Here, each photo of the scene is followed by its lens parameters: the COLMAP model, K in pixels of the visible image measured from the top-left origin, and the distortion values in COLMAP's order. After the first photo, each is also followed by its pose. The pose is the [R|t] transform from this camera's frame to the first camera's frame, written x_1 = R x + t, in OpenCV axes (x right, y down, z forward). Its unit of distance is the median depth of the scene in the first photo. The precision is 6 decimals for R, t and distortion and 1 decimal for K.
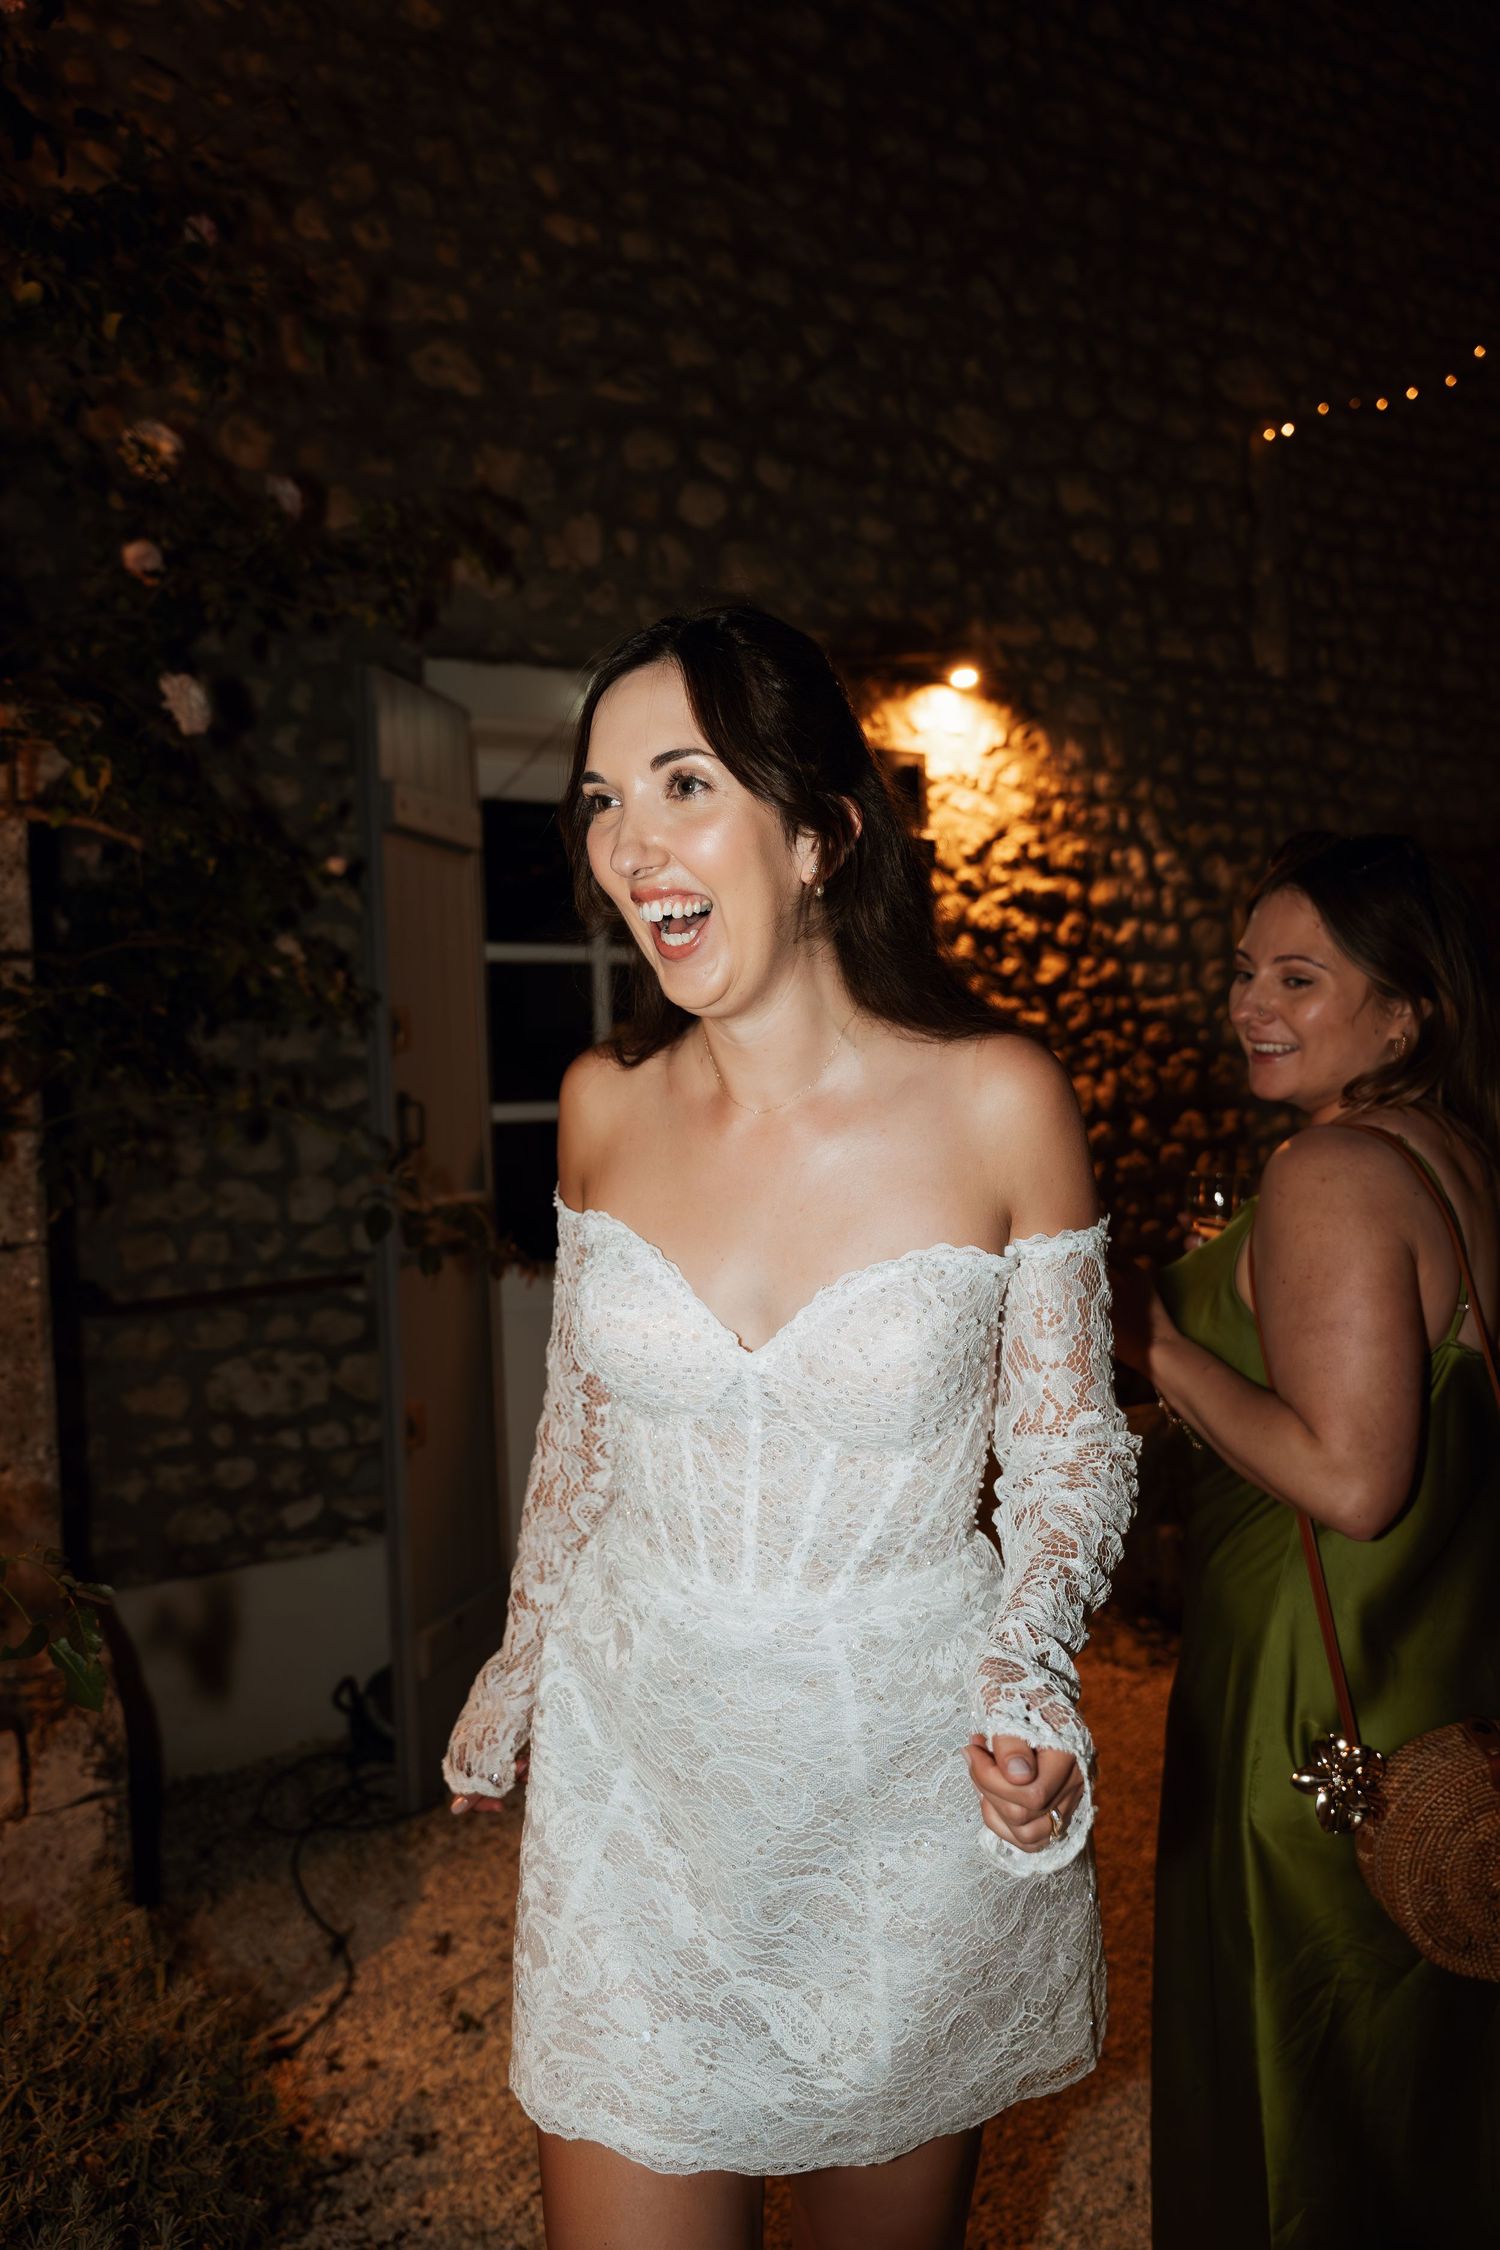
lens RADIAL K [[1491.7, 0, 753.2], [0, 1491.7, 1121.0], [0, 0, 1]] dist [0.005479, -0.016968]
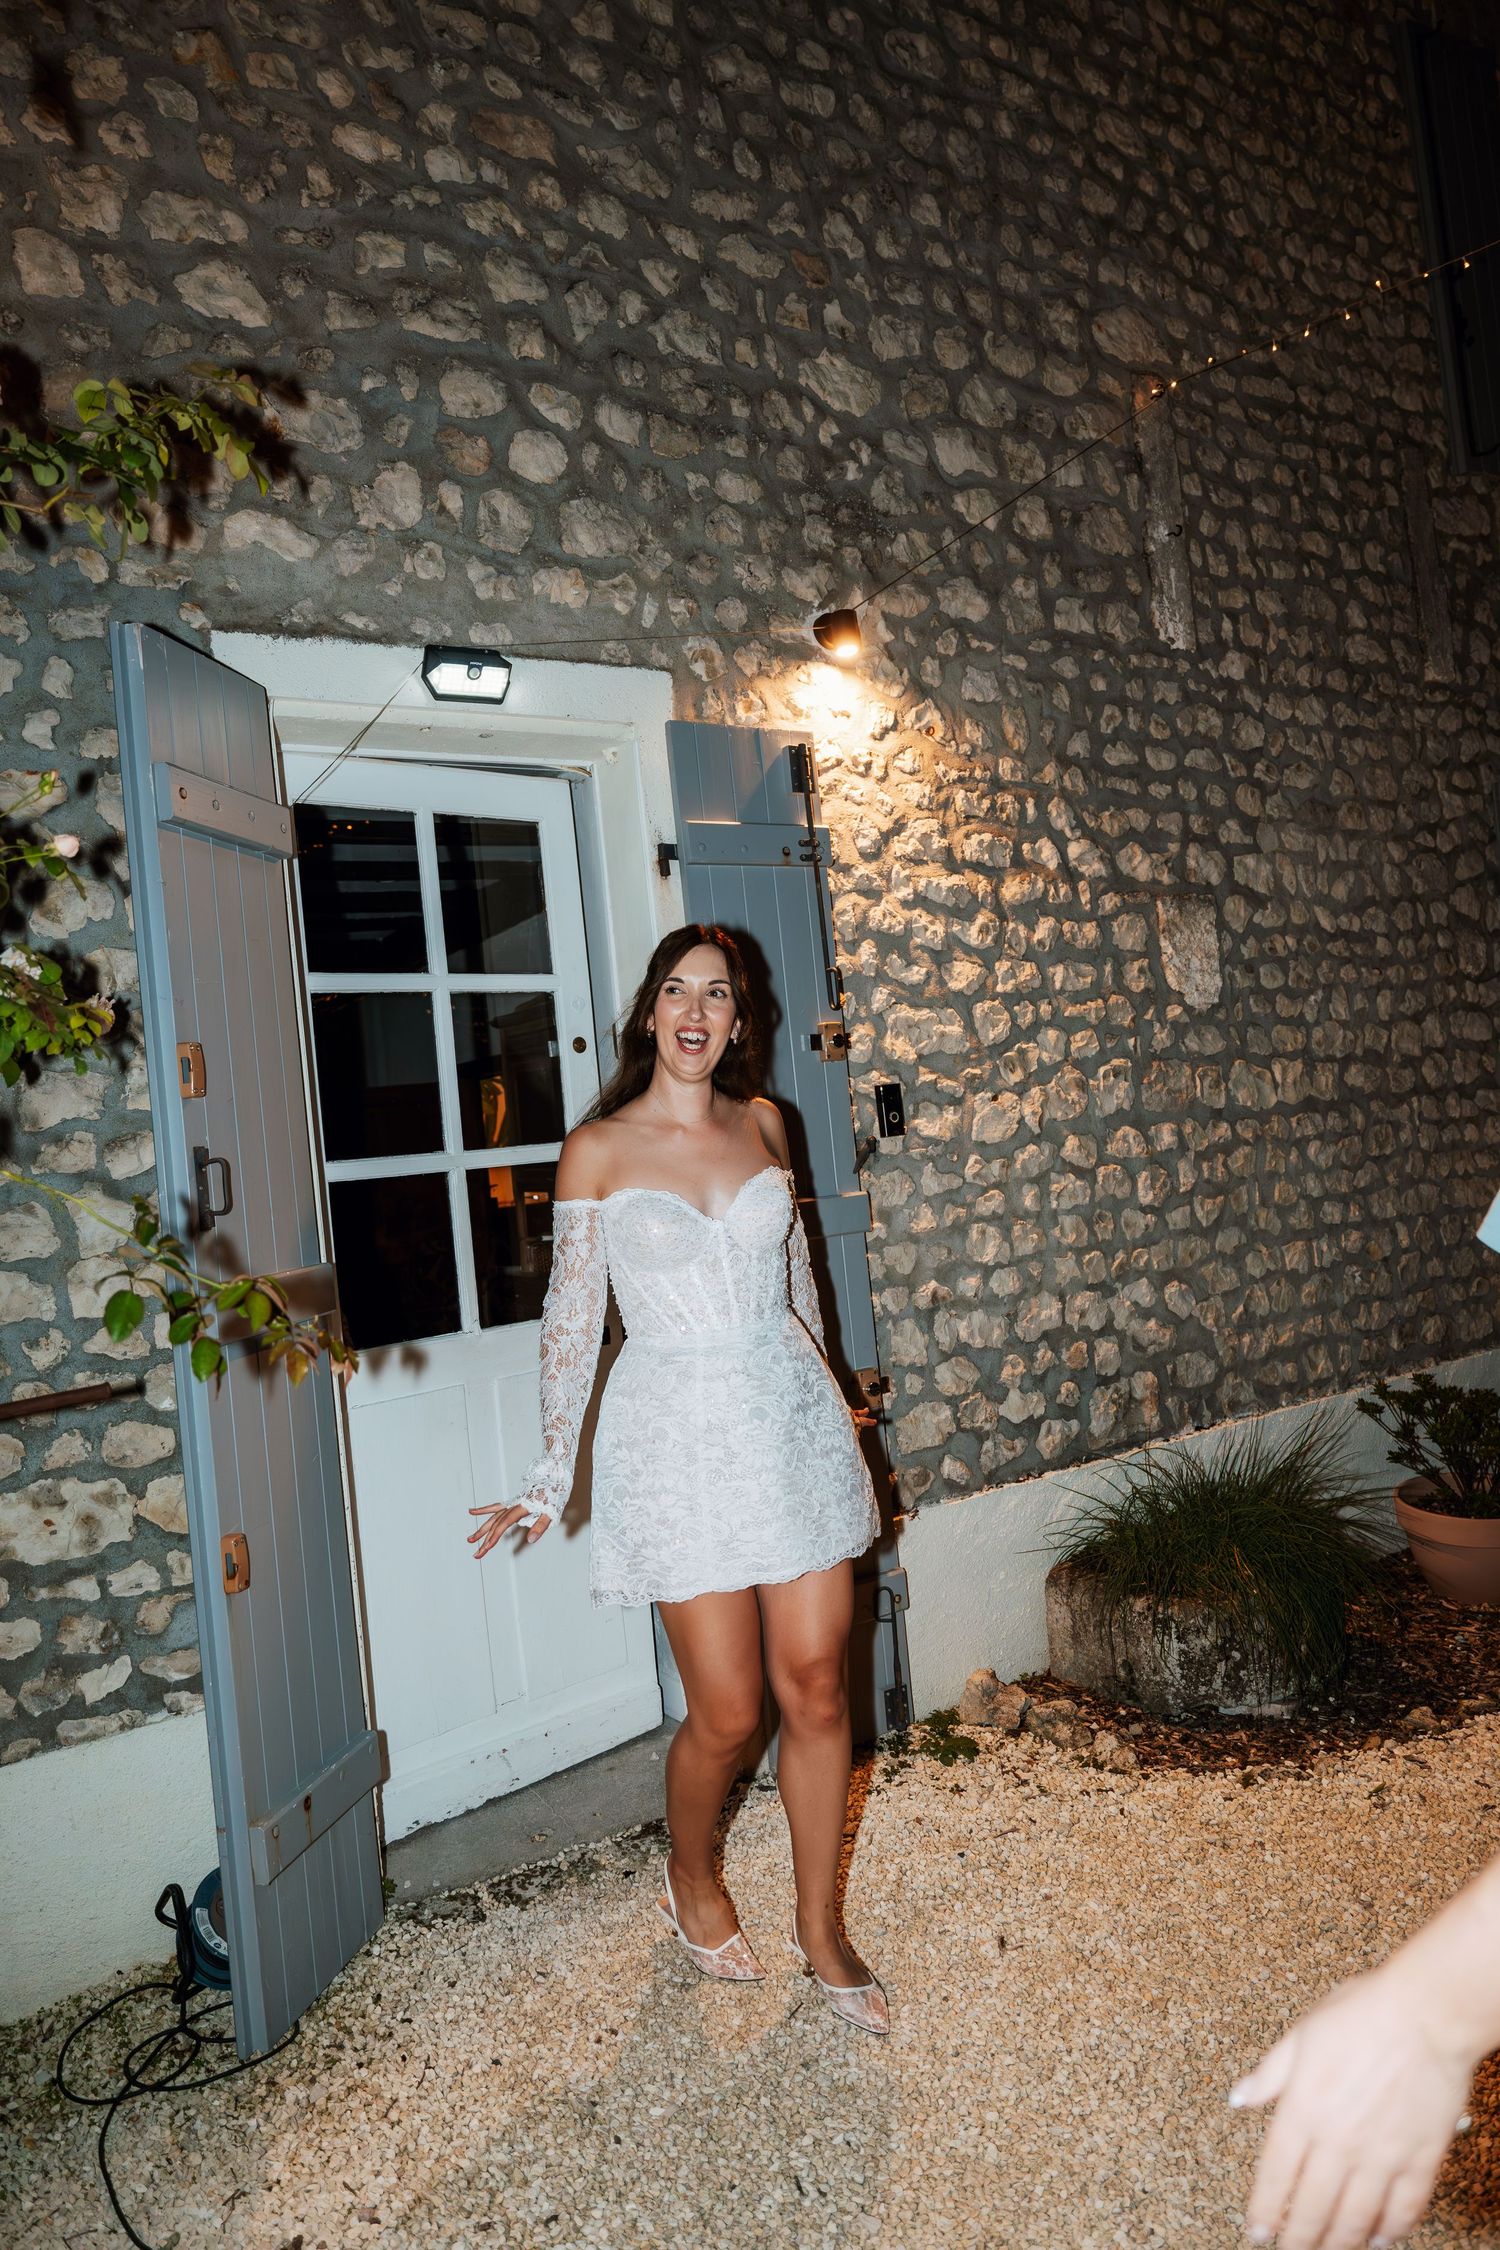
lens RADIAL K [[1491.7, 0, 753.2], [0, 1491.7, 1121.0], [0, 0, 1]] dist [0.005479, -0.016968]
pose [[0.995320, -0.059180, 0.076393, 0.001316], [0.062255, 0.997316, -0.038526, 0.012069], [-0.073908, 0.043102, 0.996333, 0.130196]]
